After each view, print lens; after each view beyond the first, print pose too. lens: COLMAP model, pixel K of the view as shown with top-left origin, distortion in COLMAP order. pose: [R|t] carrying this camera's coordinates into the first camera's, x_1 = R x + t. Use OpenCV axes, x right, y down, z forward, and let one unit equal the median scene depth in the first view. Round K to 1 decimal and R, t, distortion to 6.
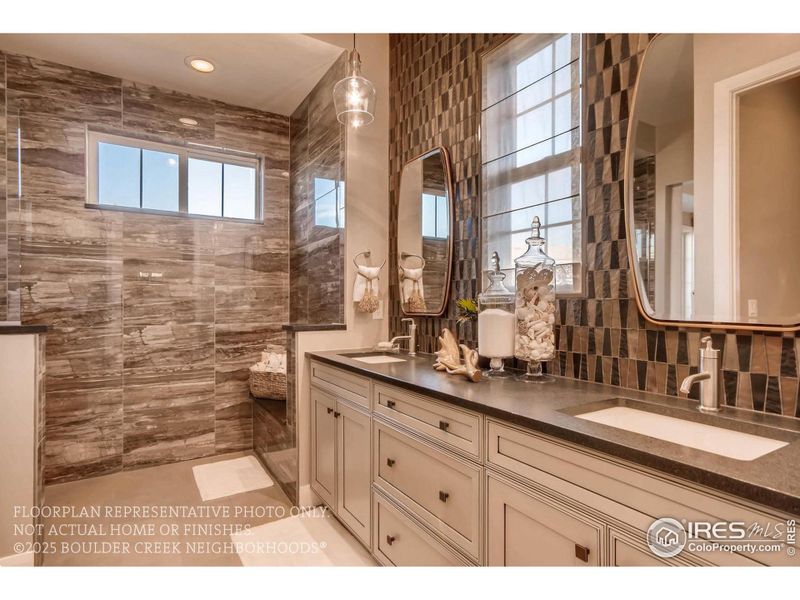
lens RADIAL K [[413.4, 0, 389.4], [0, 413.4, 302.4], [0, 0, 1]] dist [-0.025457, 0.012241]
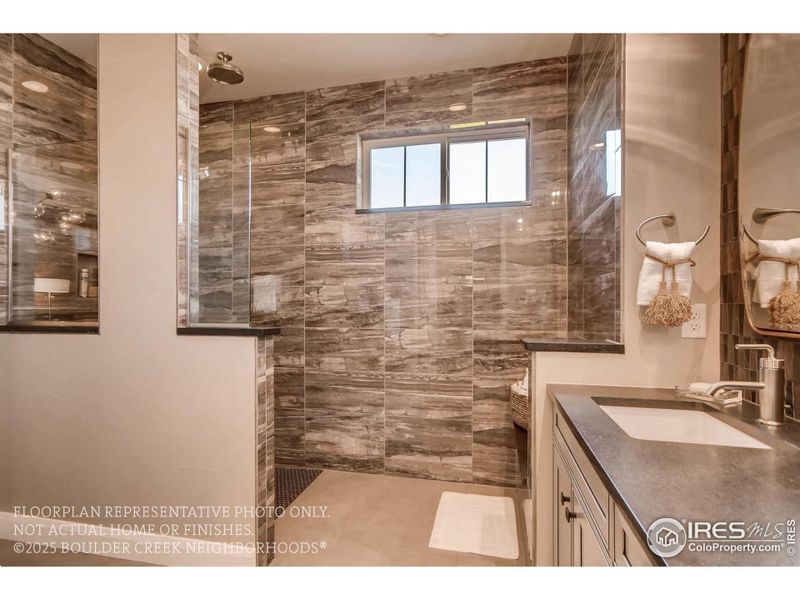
lens RADIAL K [[413.4, 0, 389.4], [0, 413.4, 302.4], [0, 0, 1]] dist [-0.025457, 0.012241]
pose [[0.719889, 0.000327, -0.694089, 0.049335], [0.000670, 0.999999, 0.001165, -0.006056], [0.694088, -0.001304, 0.719889, 0.286019]]
